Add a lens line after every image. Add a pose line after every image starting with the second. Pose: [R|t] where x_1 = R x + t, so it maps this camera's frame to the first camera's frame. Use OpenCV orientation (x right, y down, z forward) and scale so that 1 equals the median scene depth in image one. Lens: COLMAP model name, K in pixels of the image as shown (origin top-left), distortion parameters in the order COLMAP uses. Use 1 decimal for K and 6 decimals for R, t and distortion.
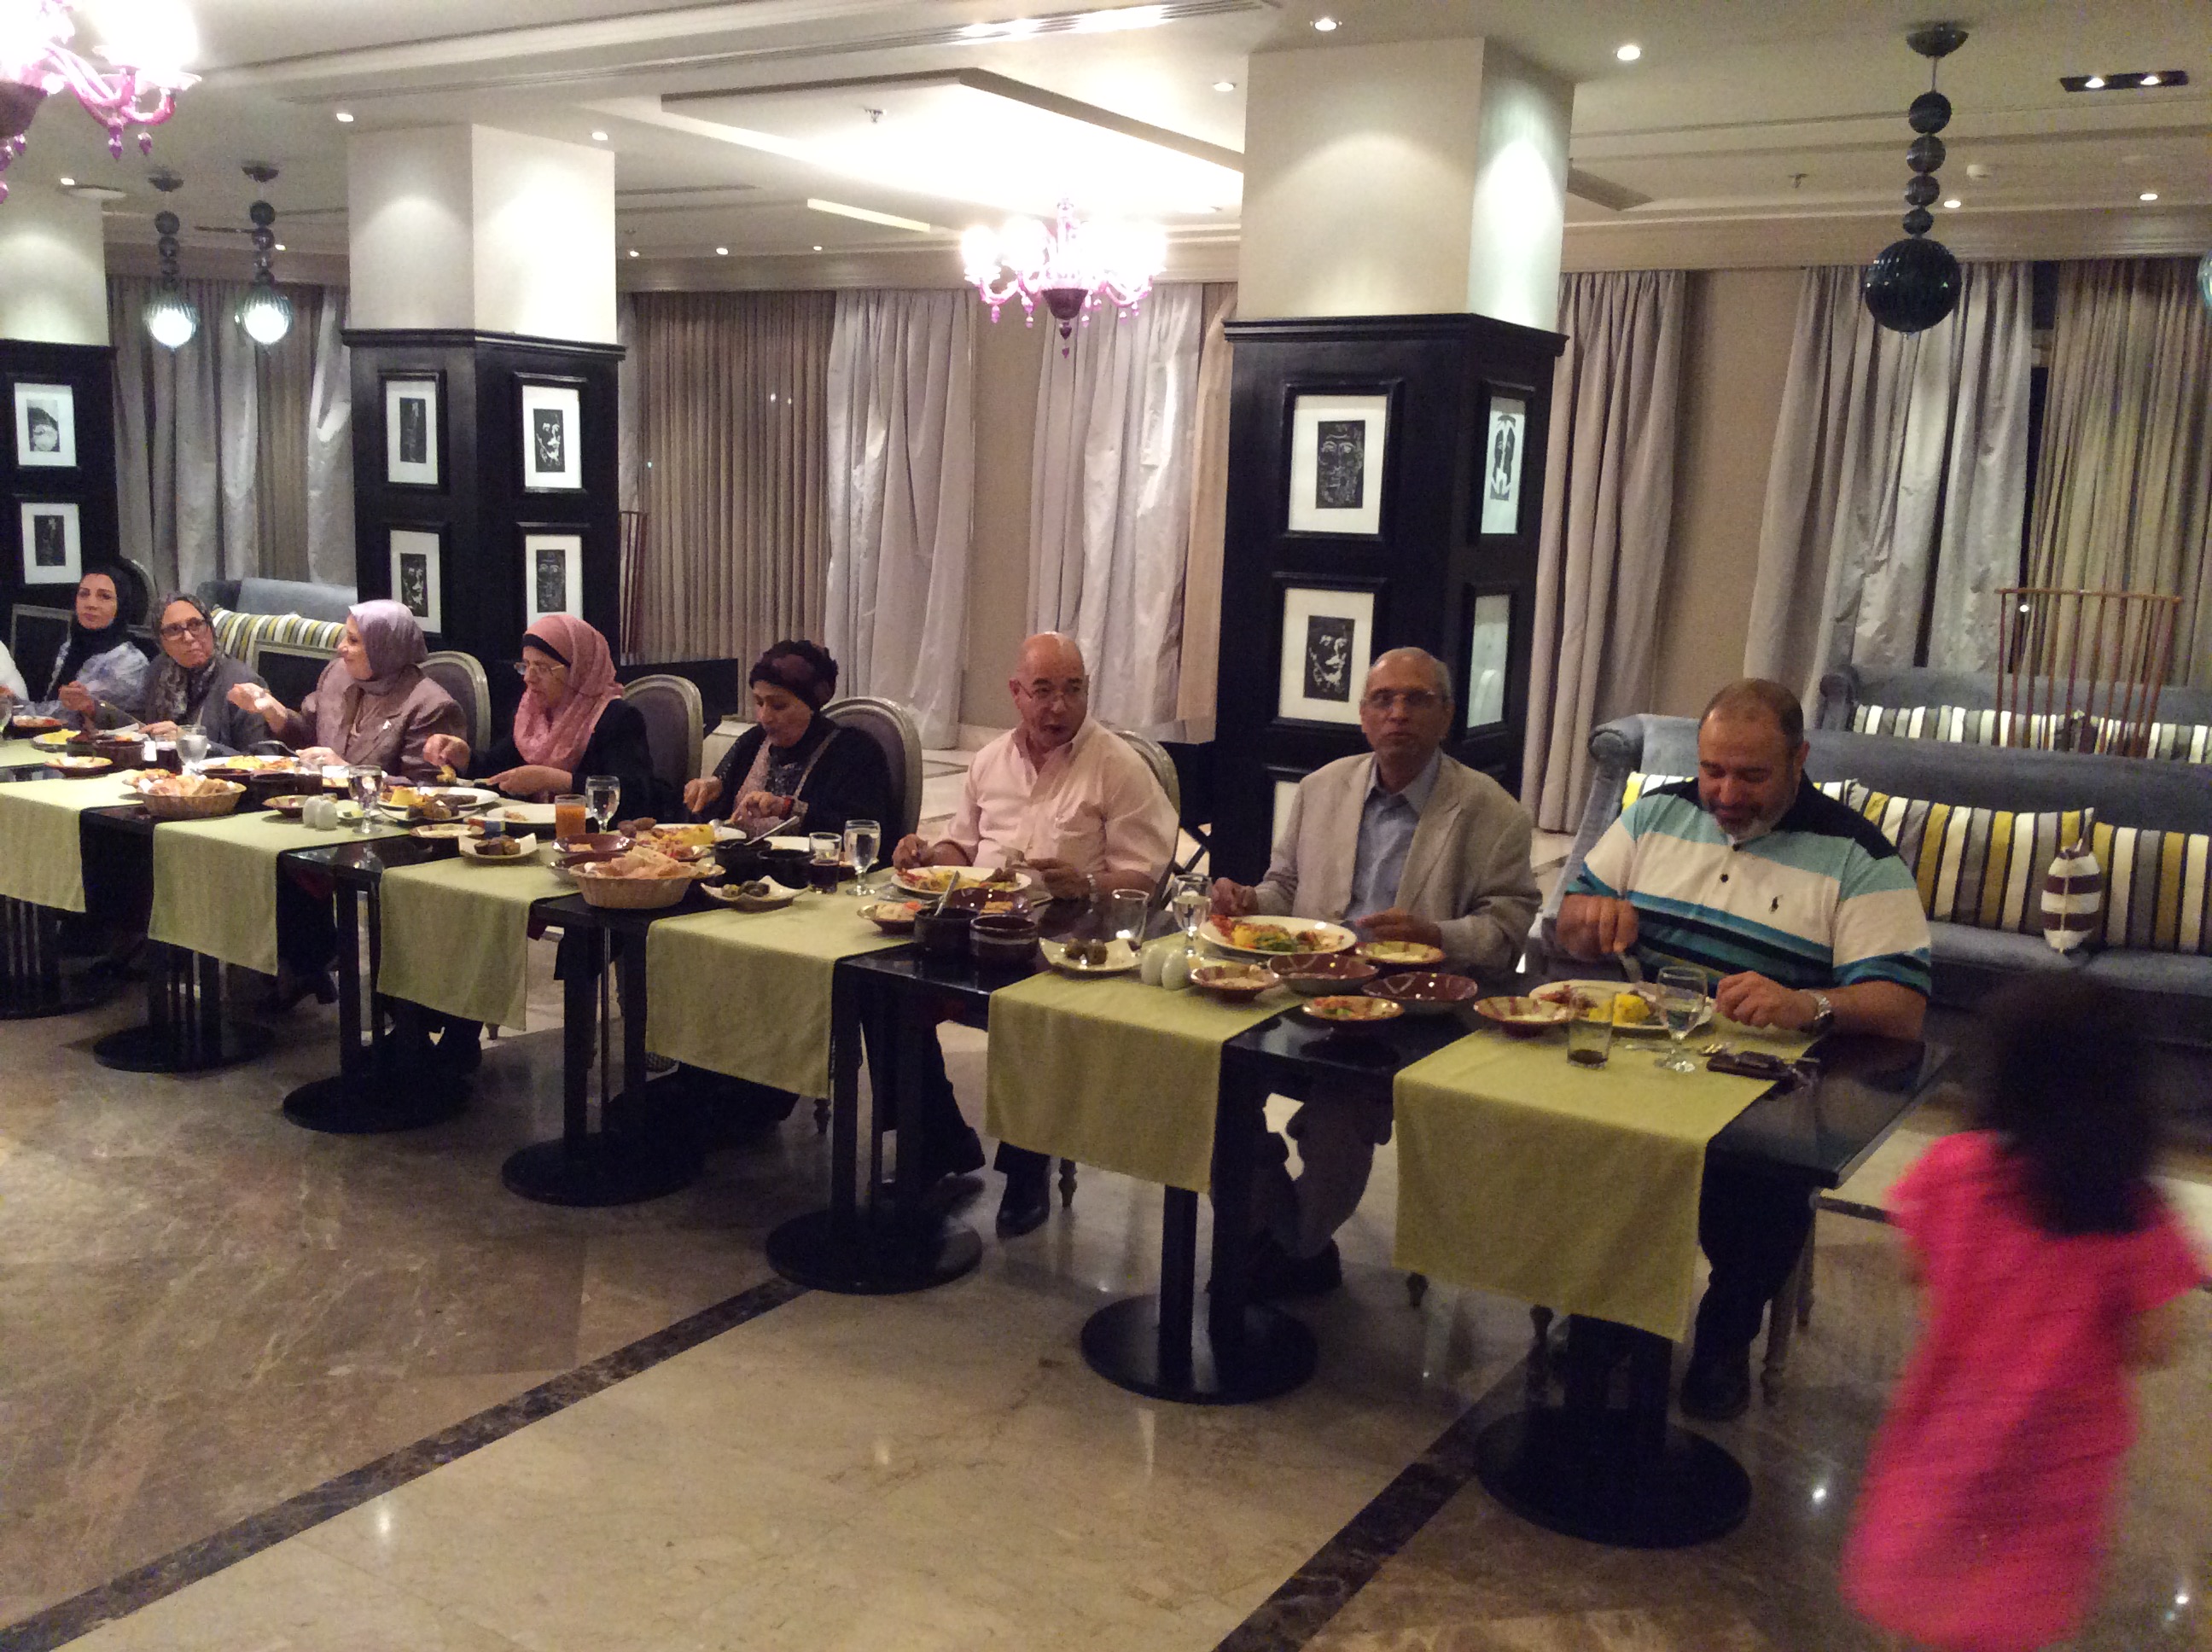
lens RADIAL K [[2028.8, 0, 1106.0], [0, 2028.8, 826.0], [0, 0, 1]] dist [0.136926, -0.261058]
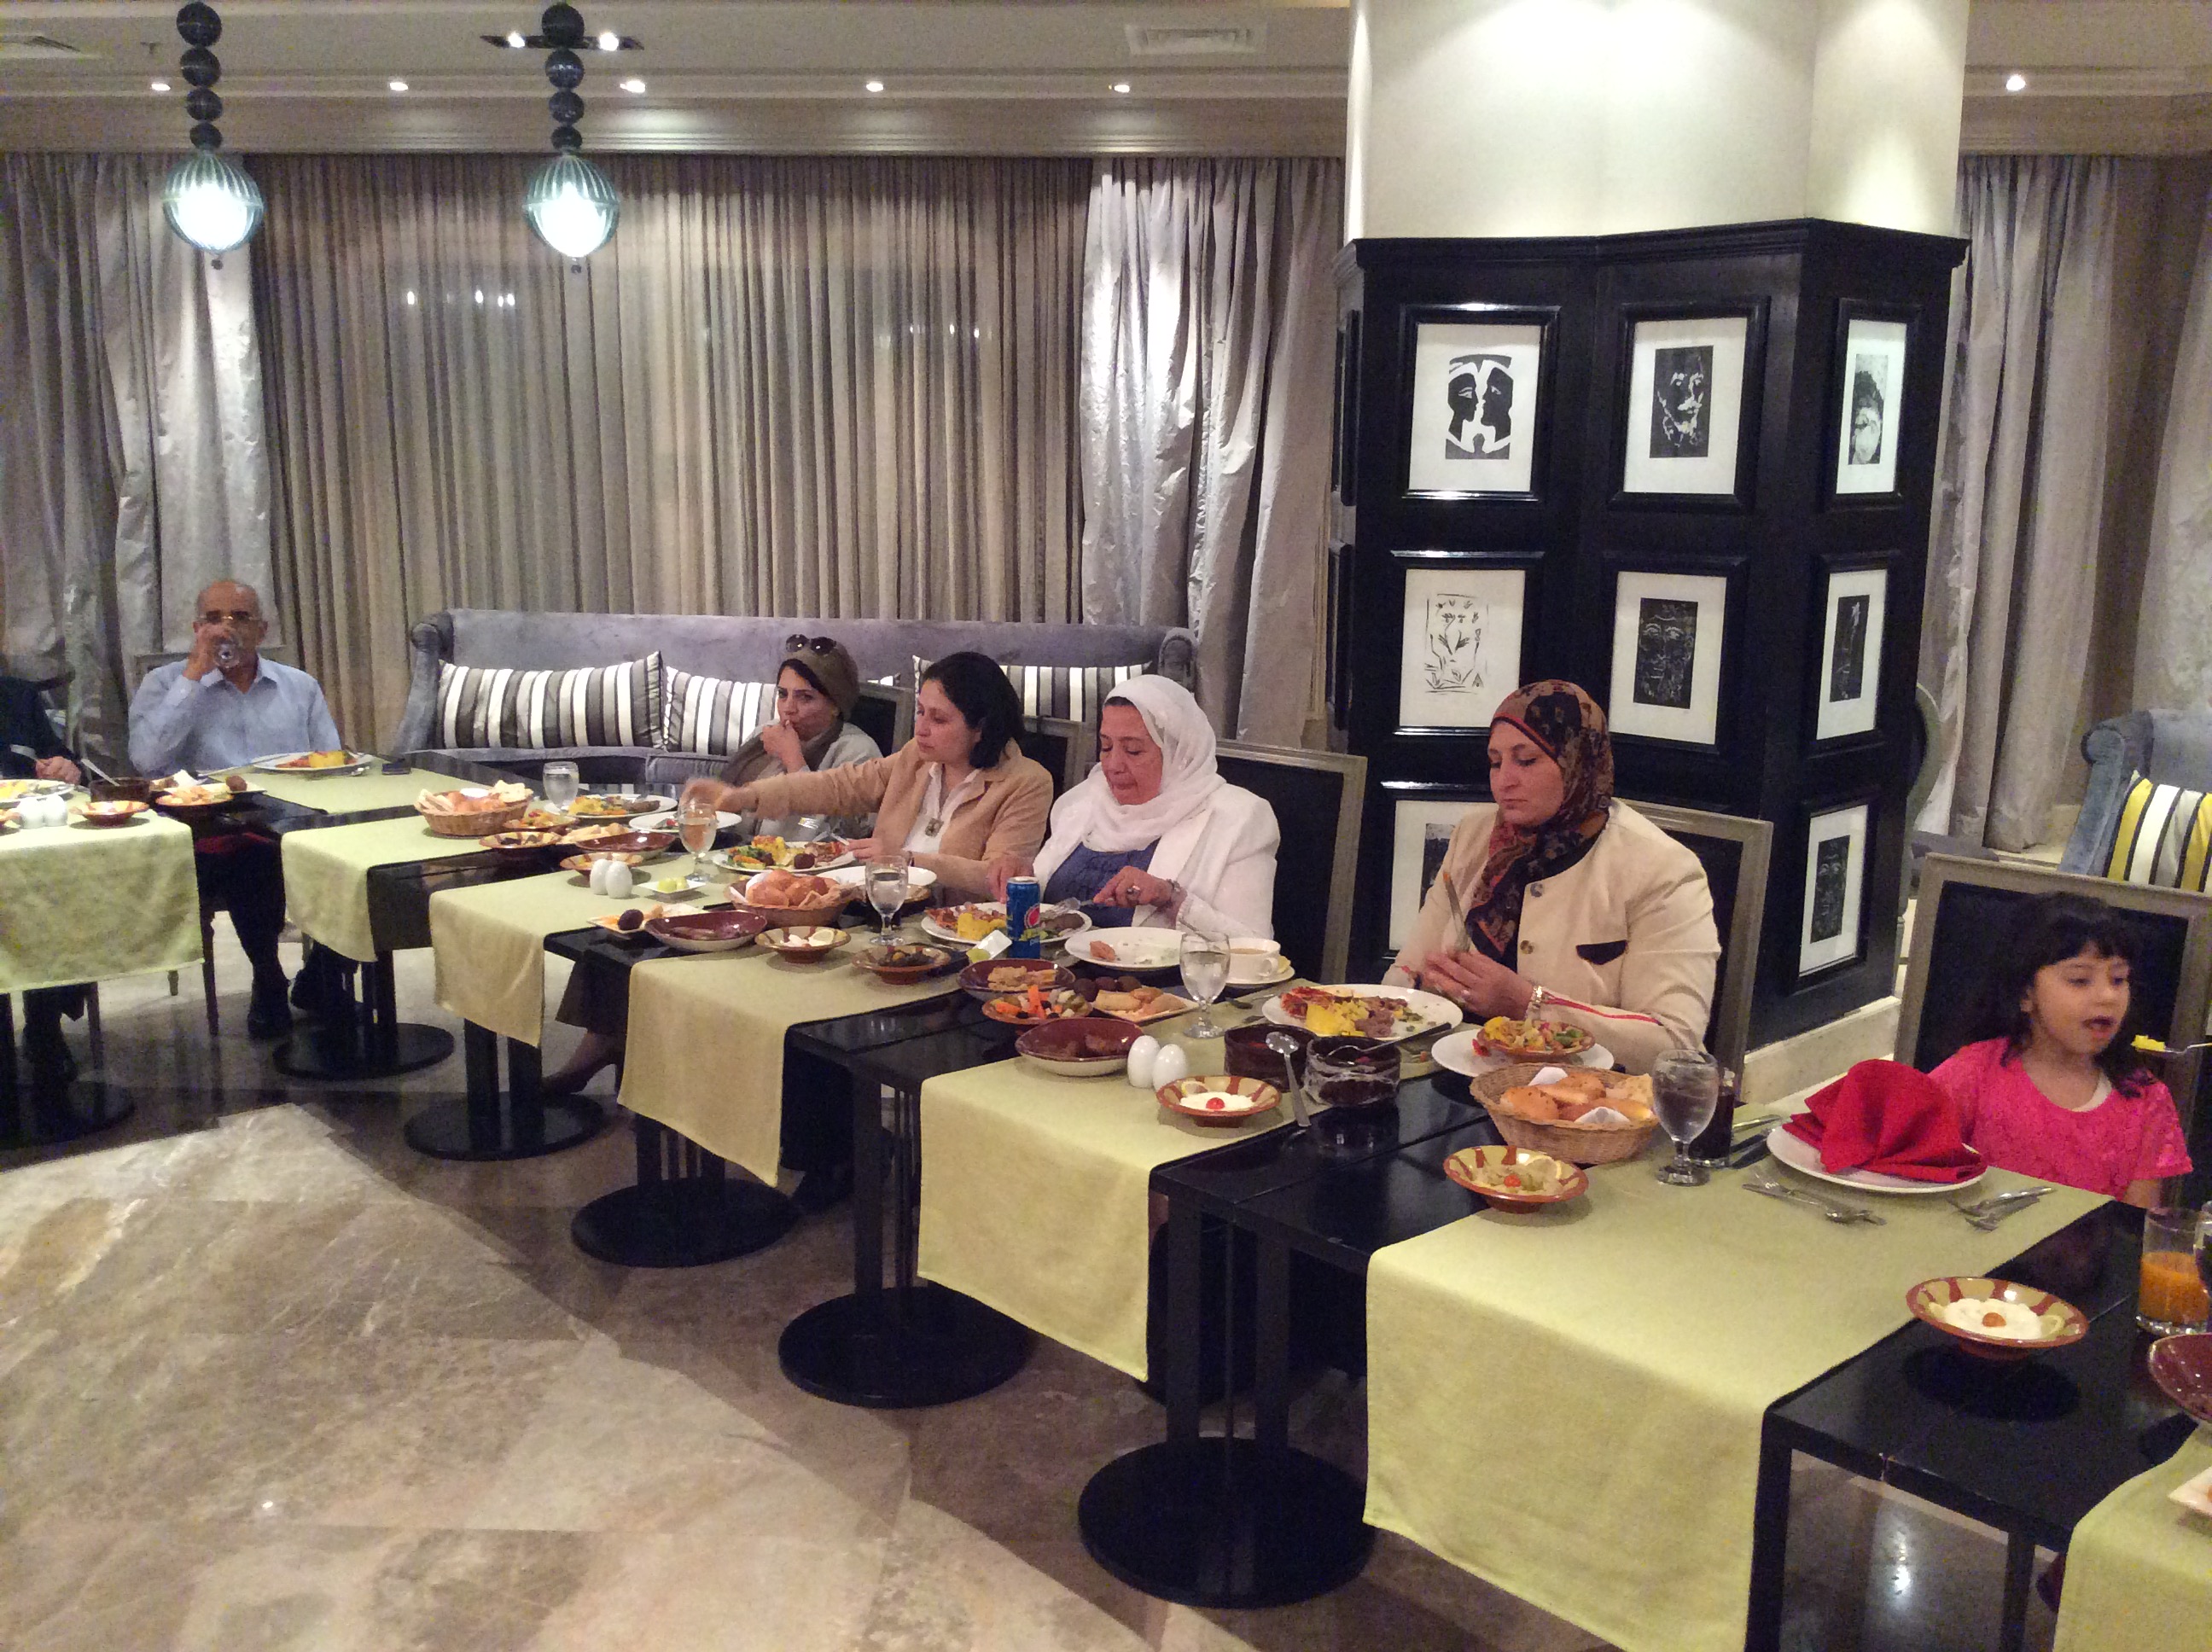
lens RADIAL K [[2037.7, 0, 1106.6], [0, 2037.7, 831.8], [0, 0, 1]] dist [0.112110, -0.184277]
pose [[0.966940, 0.018563, -0.254326, -0.672040], [-0.014666, 0.999744, 0.017212, -0.121805], [0.254580, -0.012913, 0.966965, 0.587989]]
